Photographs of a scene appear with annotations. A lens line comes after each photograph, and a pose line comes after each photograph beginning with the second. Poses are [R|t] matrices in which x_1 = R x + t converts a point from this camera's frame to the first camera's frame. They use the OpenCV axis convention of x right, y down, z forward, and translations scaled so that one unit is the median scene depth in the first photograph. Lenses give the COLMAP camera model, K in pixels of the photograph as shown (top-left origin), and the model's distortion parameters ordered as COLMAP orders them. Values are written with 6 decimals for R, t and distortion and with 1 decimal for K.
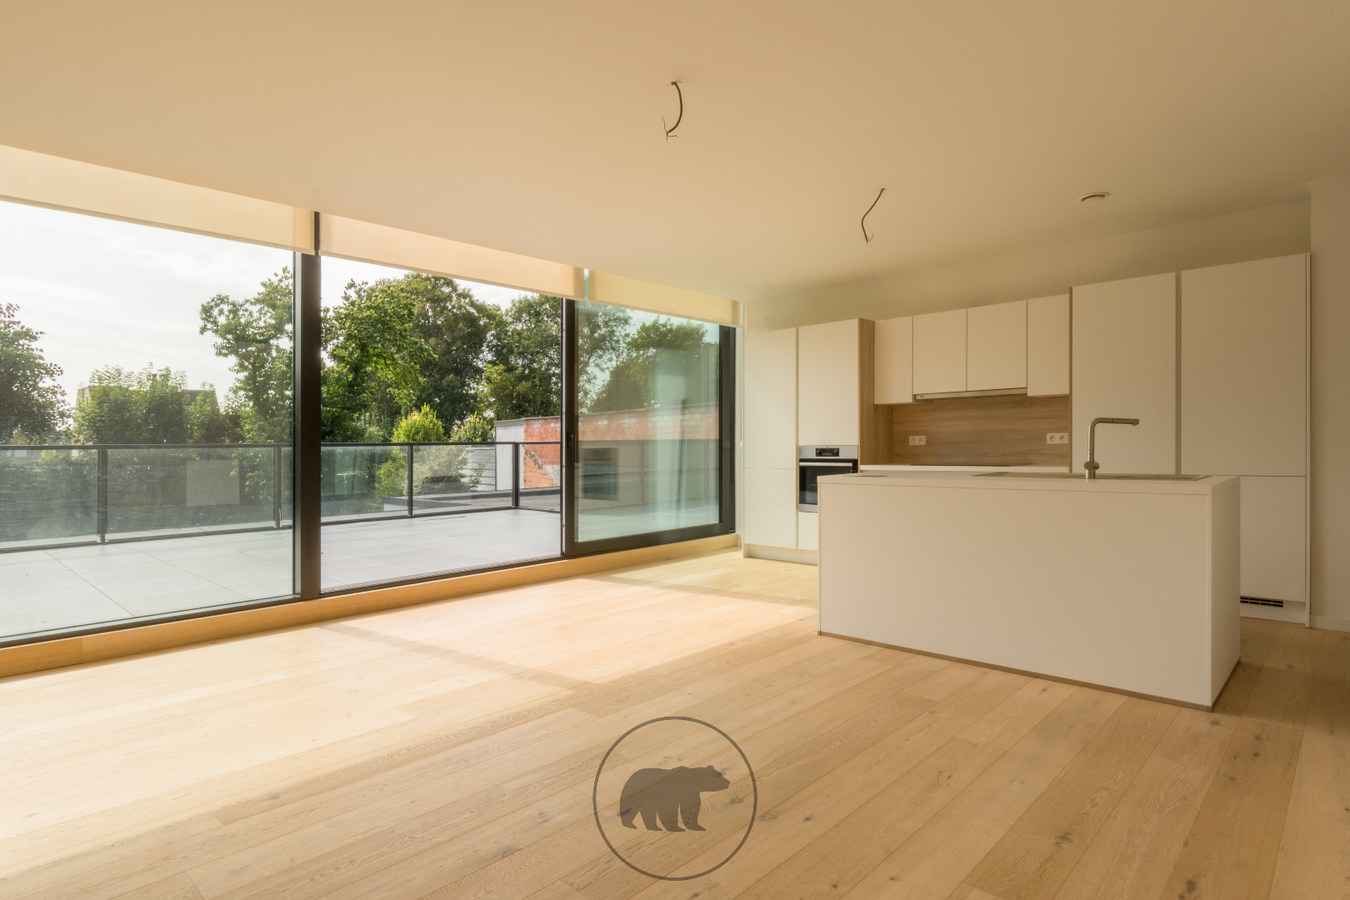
lens RADIAL K [[729.7, 0, 675.0], [0, 729.7, 450.0], [0, 0, 1]] dist [-0.002577, -0.000755]
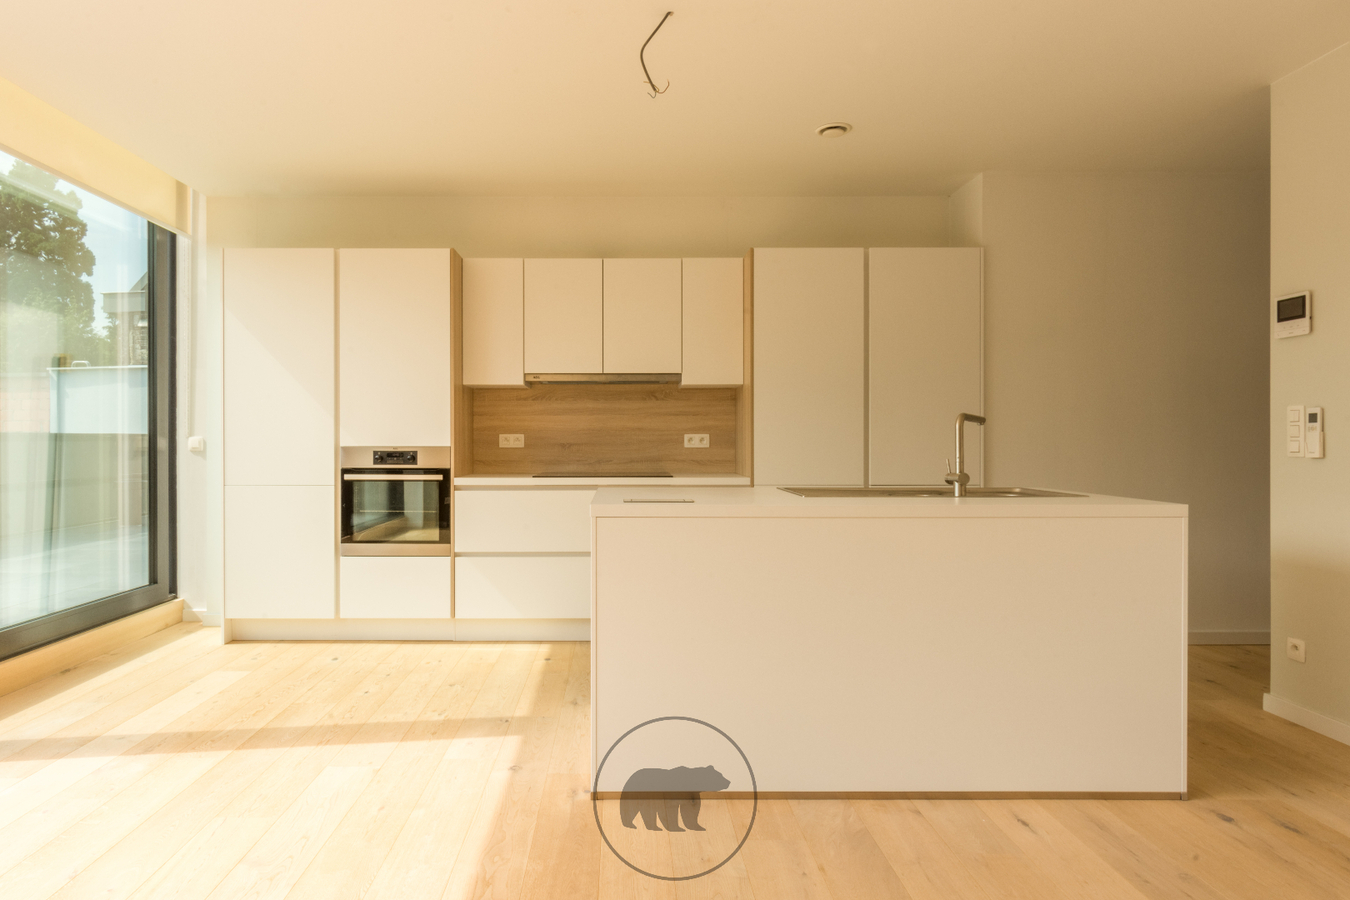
lens RADIAL K [[856.7, 0, 675.0], [0, 856.7, 450.0], [0, 0, 1]] dist [-0.004652, 0.000343]
pose [[0.721733, 0.007280, 0.692133, -0.125571], [-0.004779, 0.999973, -0.005535, -0.000475], [-0.692155, 0.000687, 0.721749, 0.320240]]
